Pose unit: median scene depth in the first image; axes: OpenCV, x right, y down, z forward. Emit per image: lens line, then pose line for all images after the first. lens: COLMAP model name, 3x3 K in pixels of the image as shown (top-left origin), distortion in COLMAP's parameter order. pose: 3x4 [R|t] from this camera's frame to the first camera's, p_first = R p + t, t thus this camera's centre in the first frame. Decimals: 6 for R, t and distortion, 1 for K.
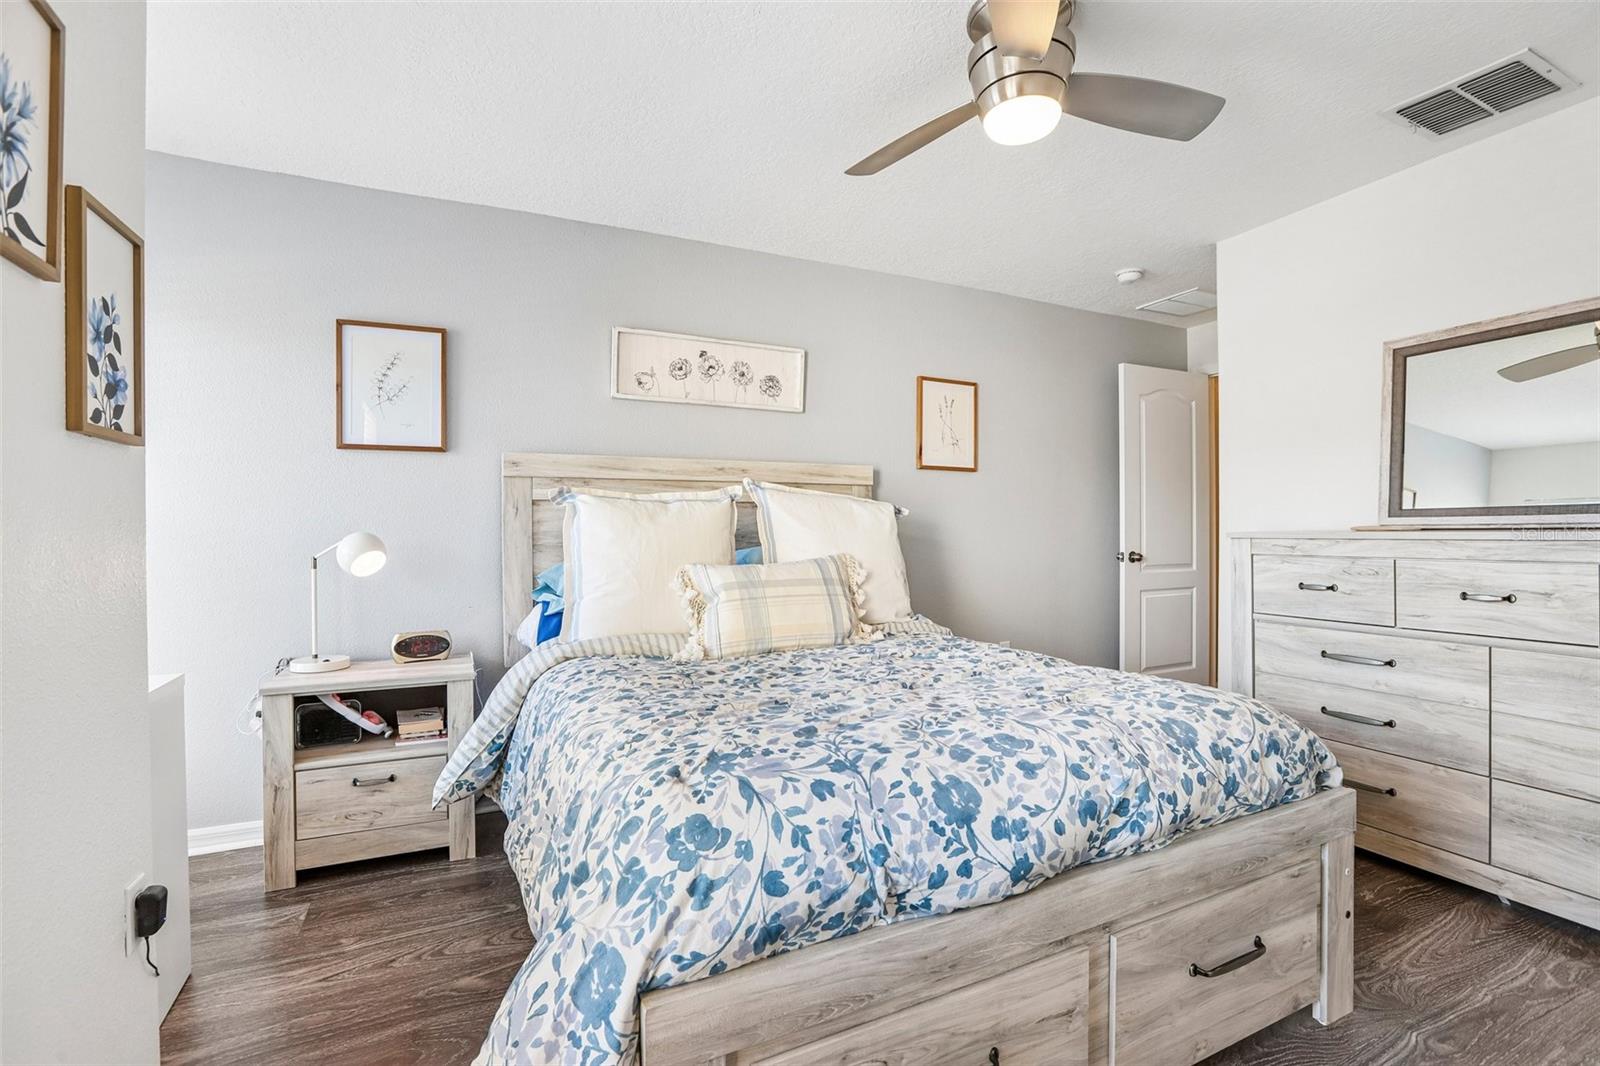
lens RADIAL K [[724.1, 0, 795.2], [0, 724.1, 537.3], [0, 0, 1]] dist [-0.052509, 0.021376]
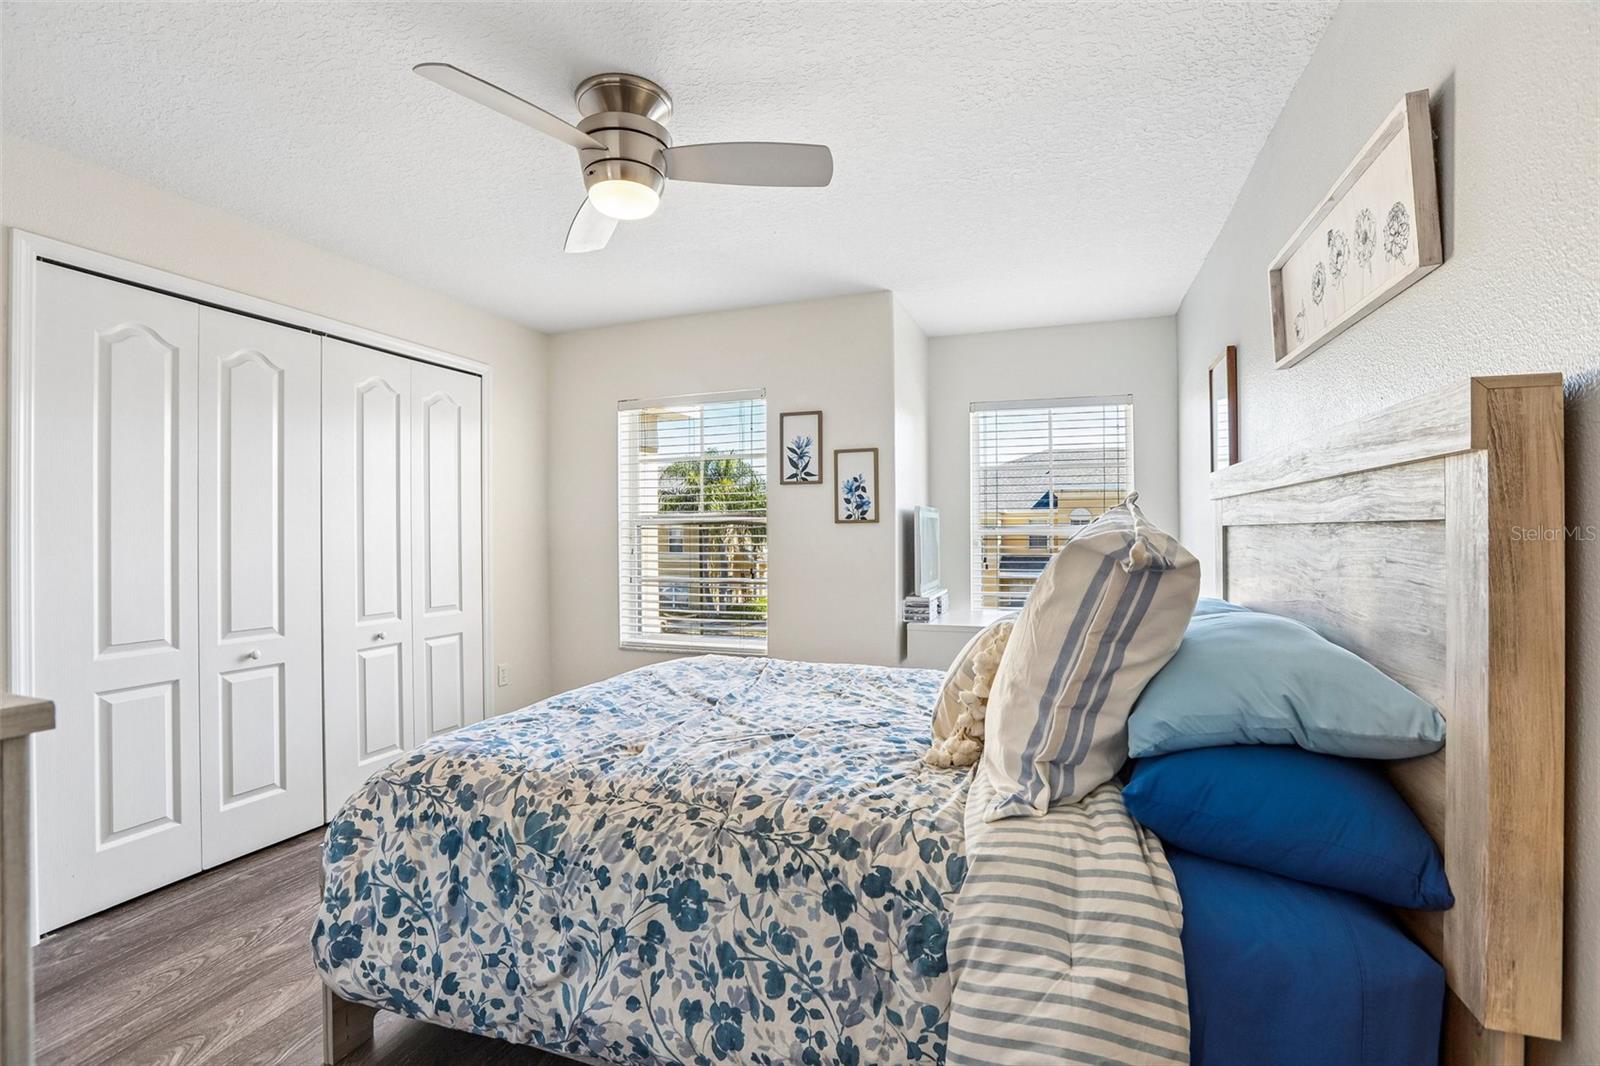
lens RADIAL K [[724.1, 0, 795.2], [0, 724.1, 537.3], [0, 0, 1]] dist [-0.052509, 0.021376]
pose [[-0.710333, 0.014974, -0.703706, 0.657620], [0.001535, 0.999804, 0.019725, -0.064565], [0.703864, 0.012931, -0.710217, 1.405564]]
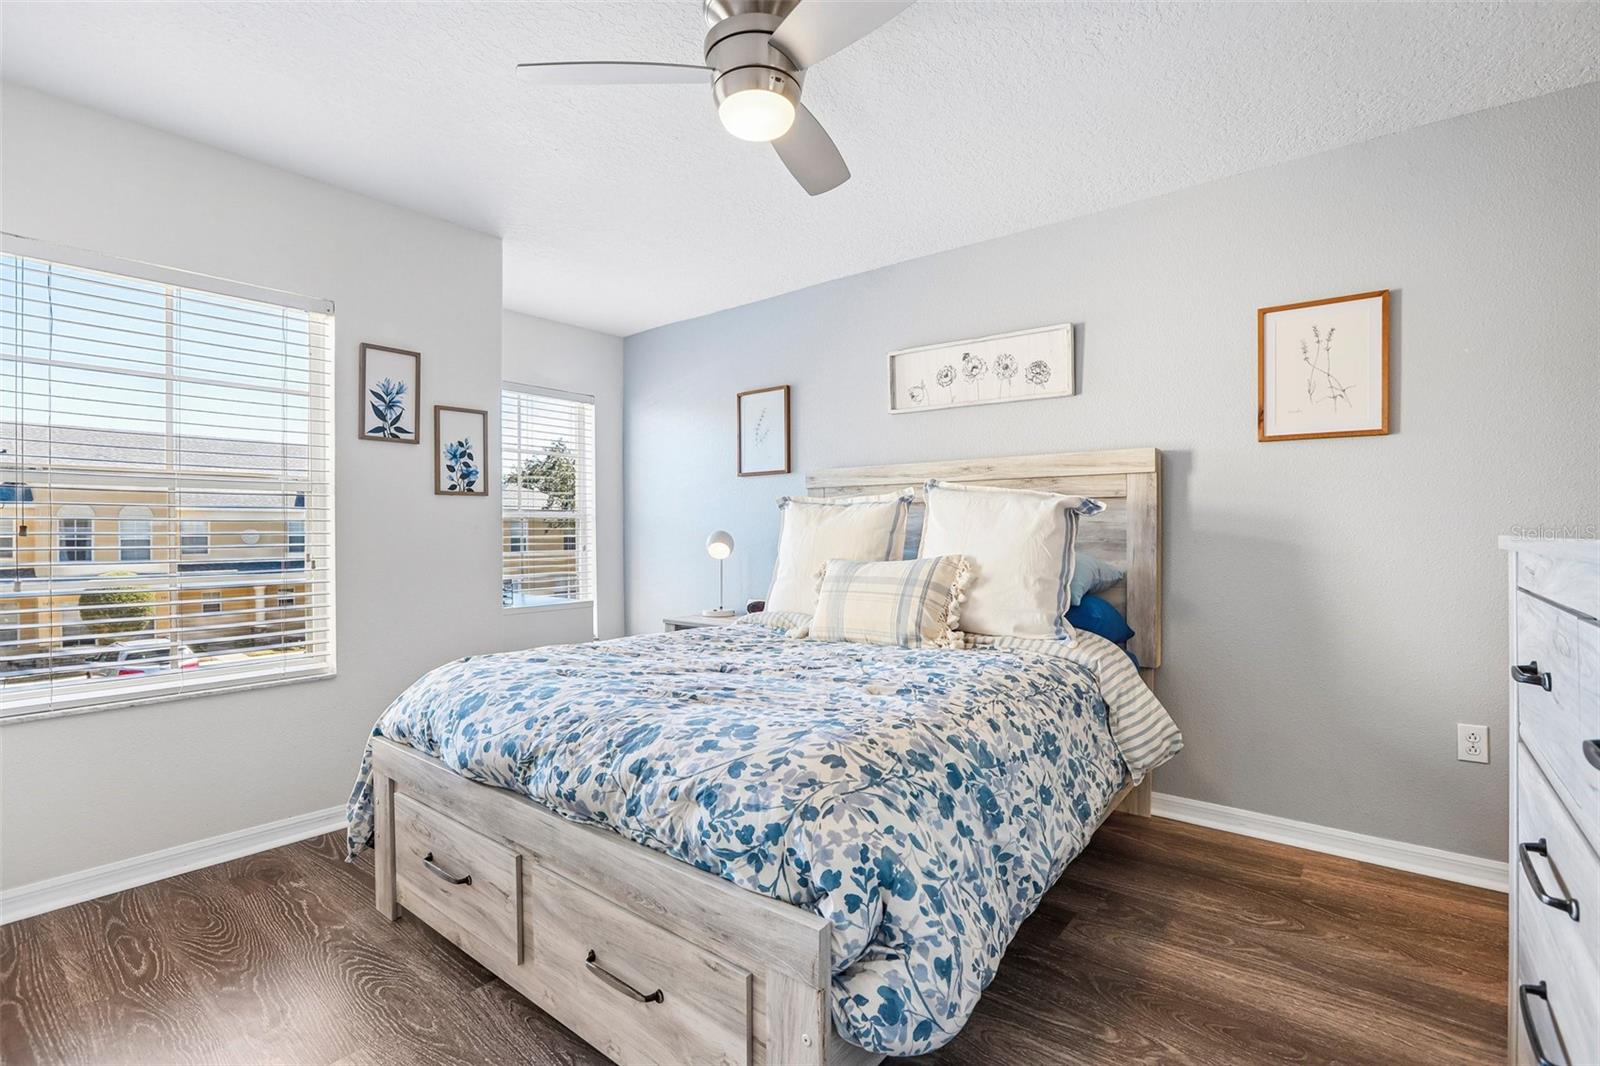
lens RADIAL K [[724.1, 0, 795.2], [0, 724.1, 537.3], [0, 0, 1]] dist [-0.052509, 0.021376]
pose [[0.432888, 0.012725, -0.901358, 0.892913], [-0.007143, 0.999917, 0.010686, -0.010101], [0.901419, 0.001813, 0.432943, 0.444607]]
